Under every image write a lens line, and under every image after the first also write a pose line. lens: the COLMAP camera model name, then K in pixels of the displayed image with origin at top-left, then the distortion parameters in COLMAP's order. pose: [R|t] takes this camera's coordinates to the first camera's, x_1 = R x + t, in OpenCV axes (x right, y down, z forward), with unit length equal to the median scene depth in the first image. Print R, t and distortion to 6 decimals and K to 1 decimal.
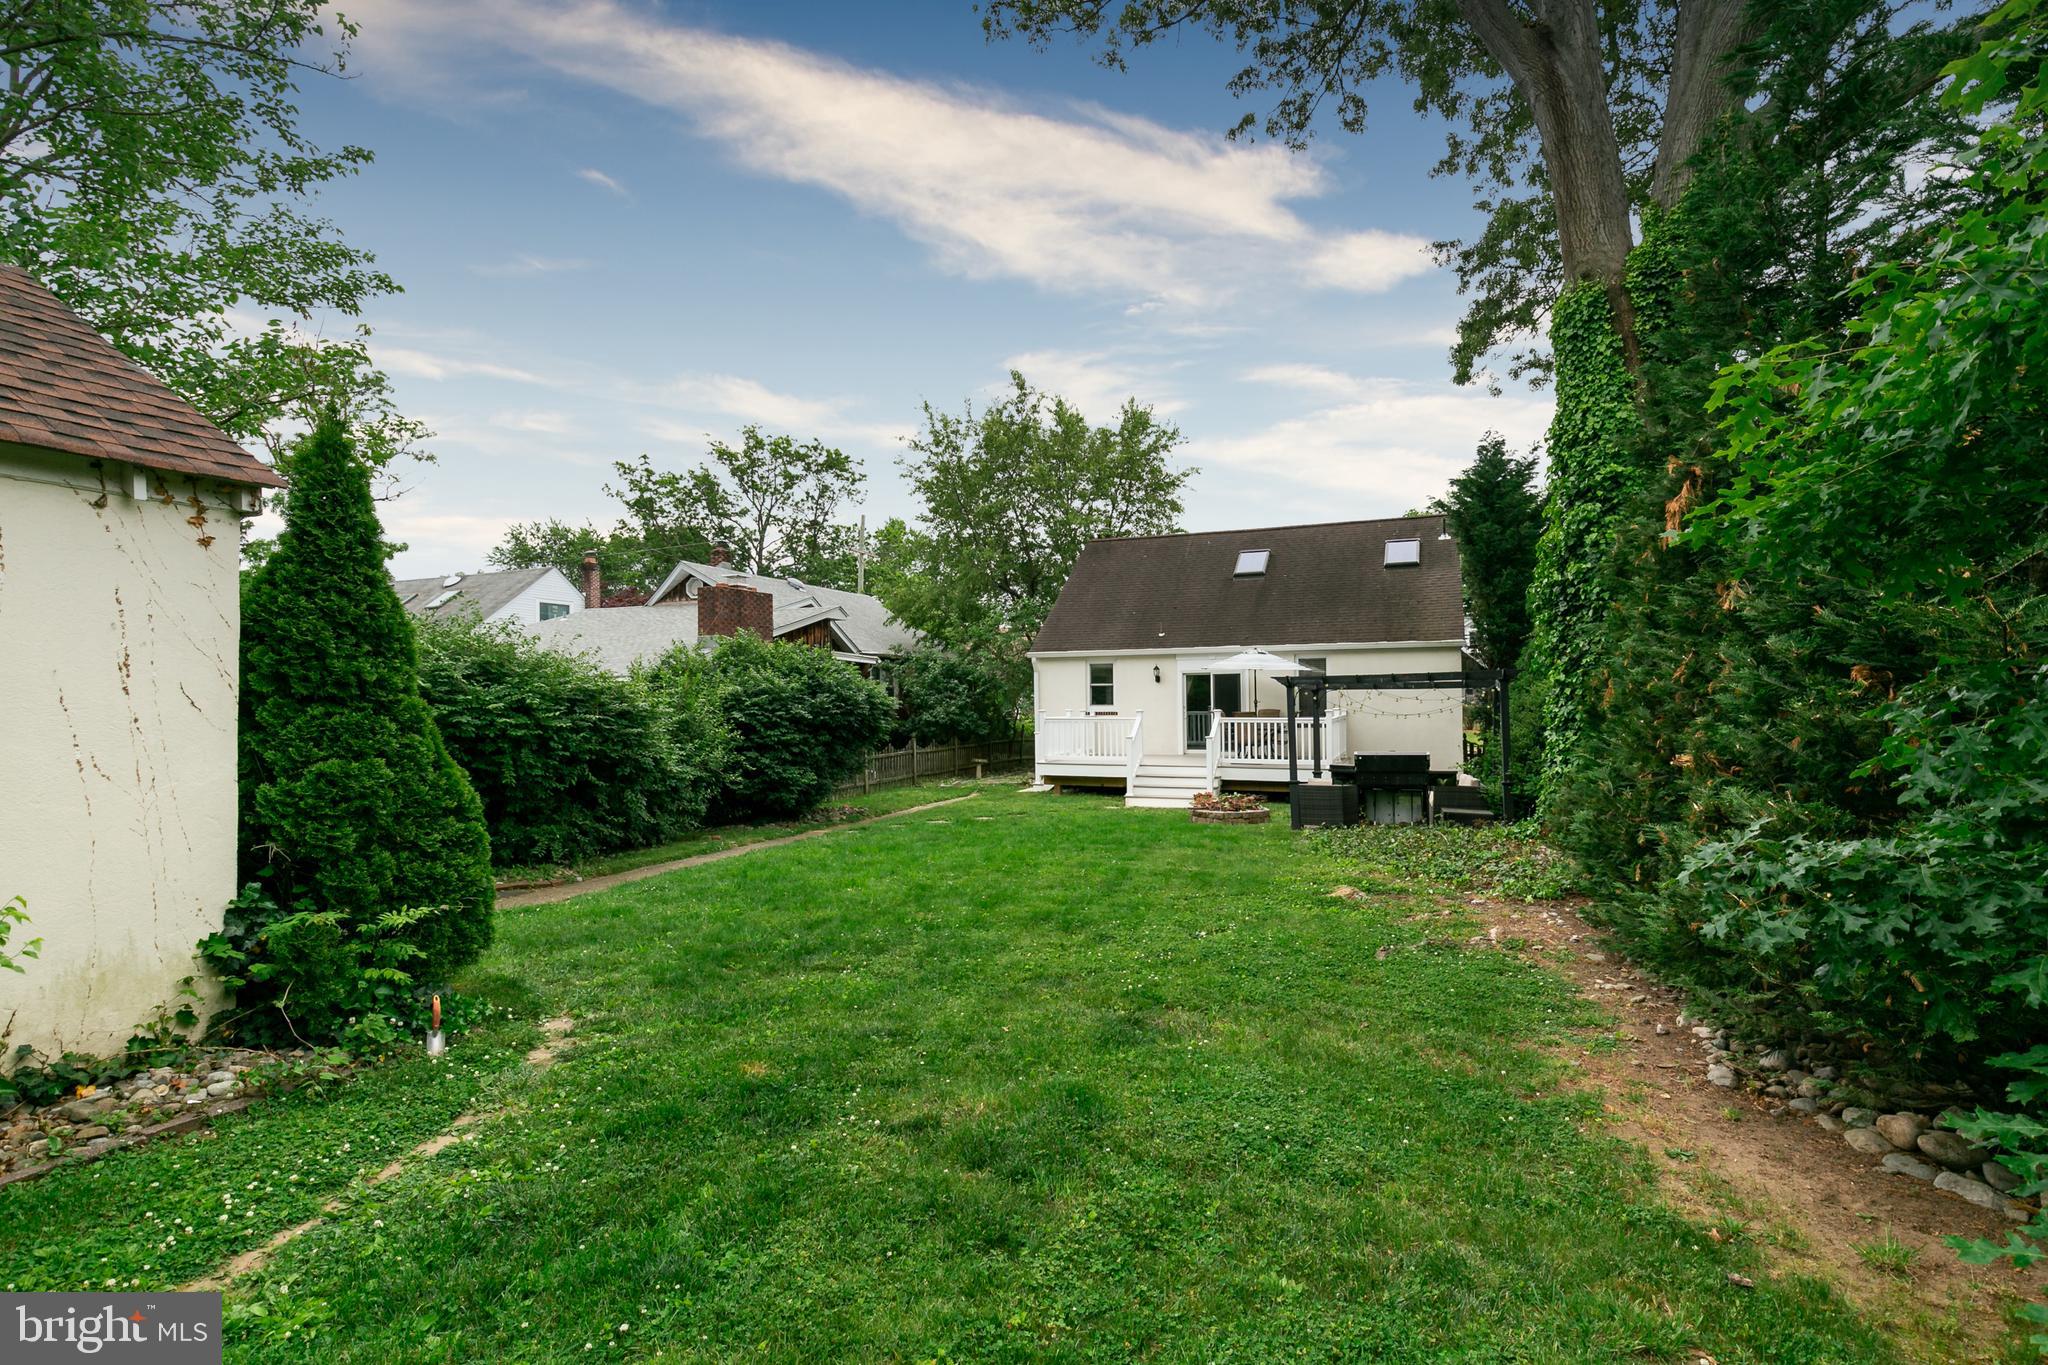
lens RADIAL K [[1007.8, 0, 1023.7], [0, 1007.8, 680.6], [0, 0, 1]] dist [0.003979, 0.000006]
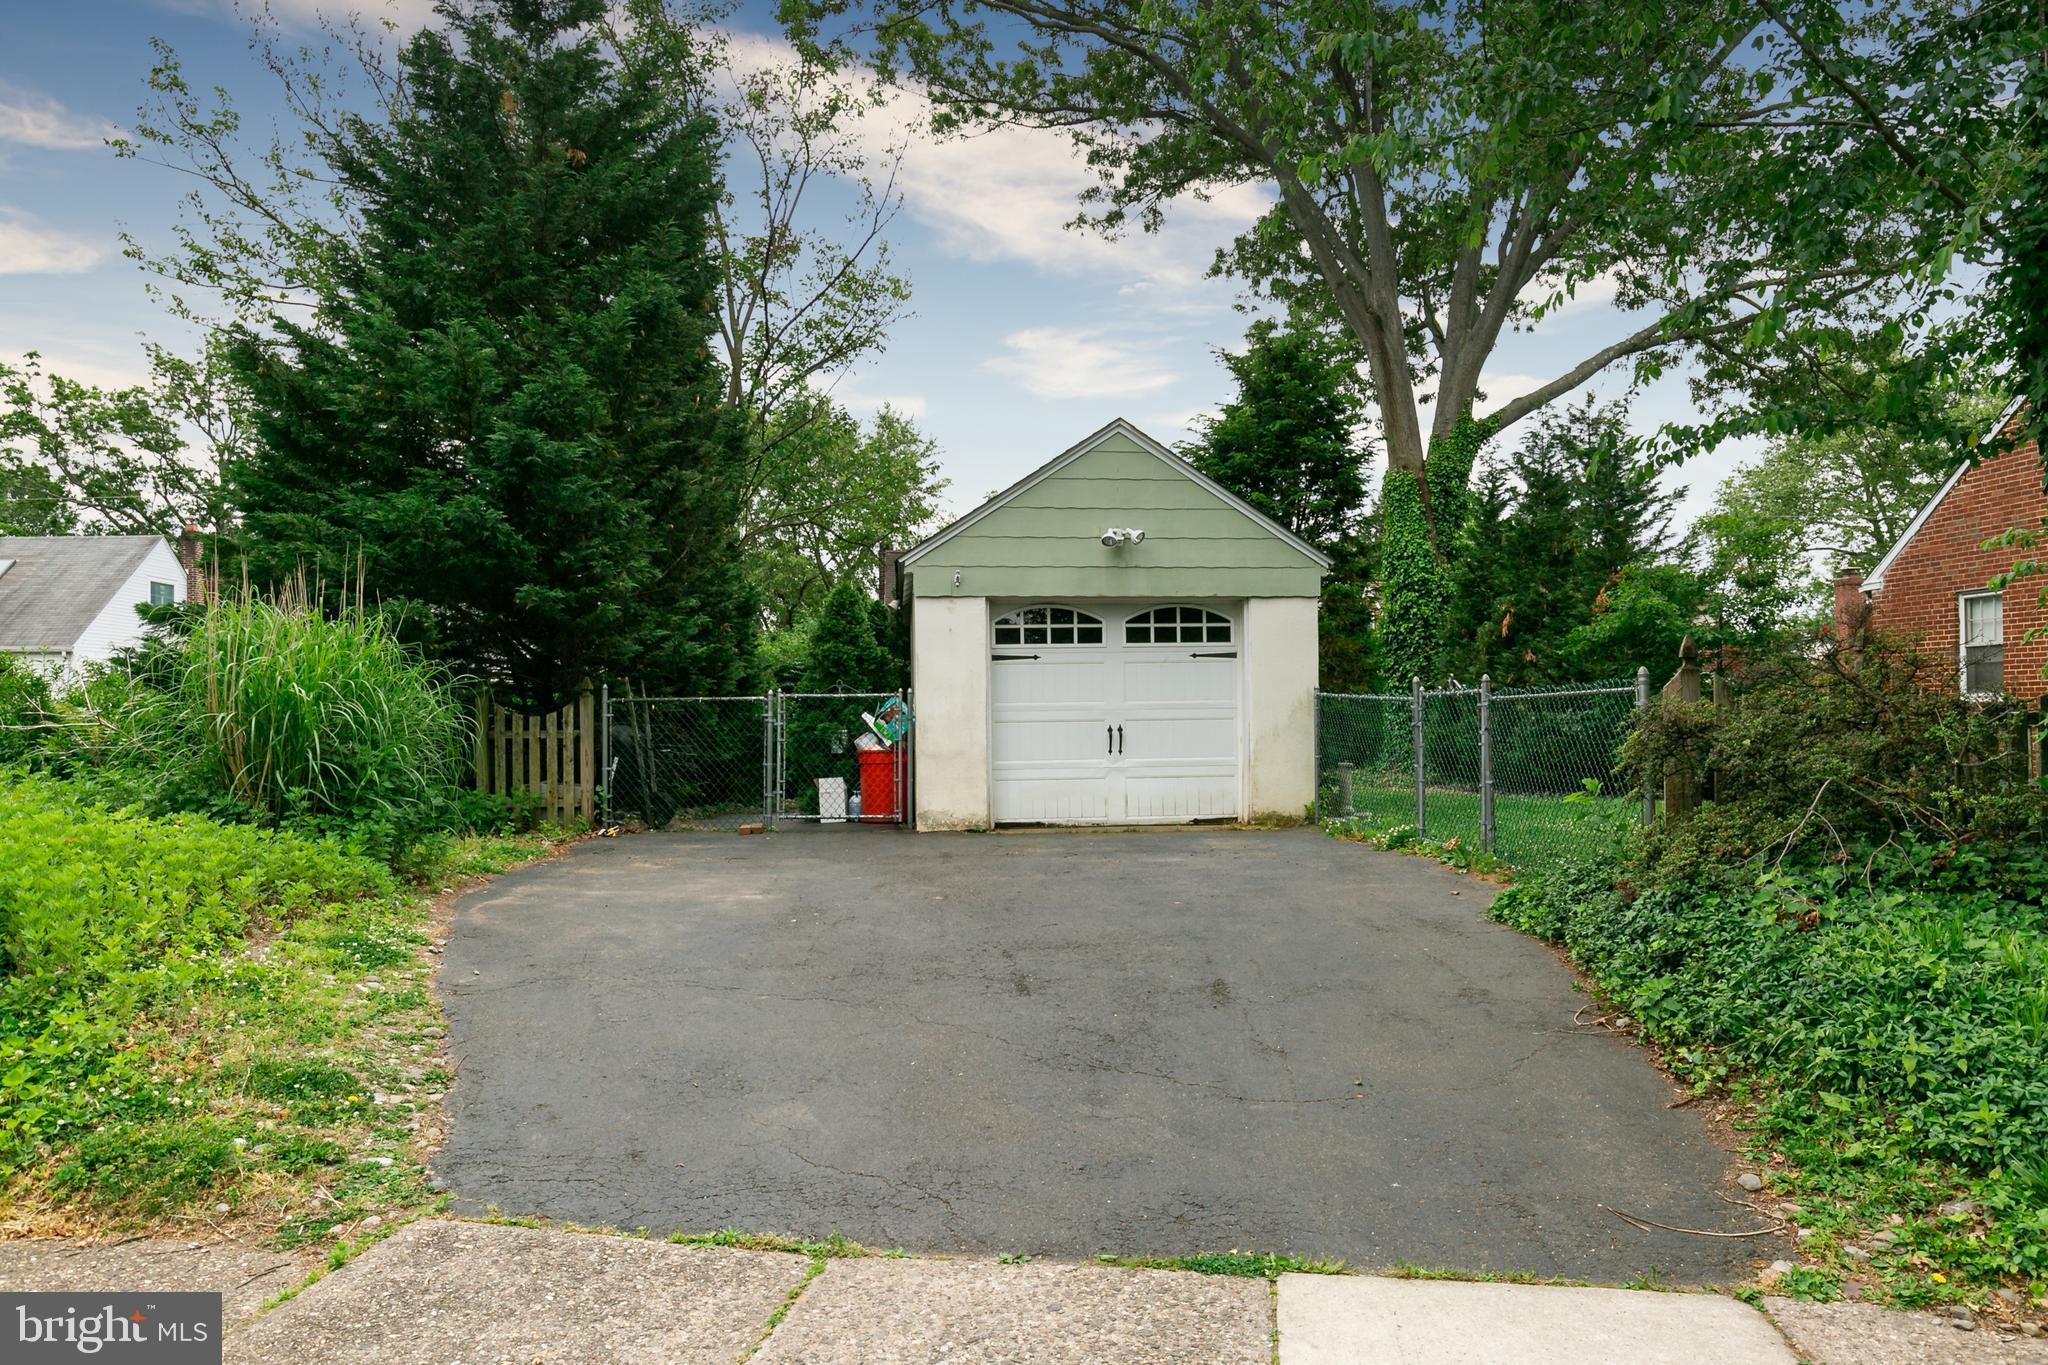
lens RADIAL K [[1417.3, 0, 1024.1], [0, 1417.3, 683.8], [0, 0, 1]] dist [0.000352, 0.000028]
pose [[0.905543, 0.002585, 0.424246, -0.743765], [-0.001908, 0.999996, -0.002019, 0.002067], [-0.424250, 0.001019, 0.905545, -0.668175]]
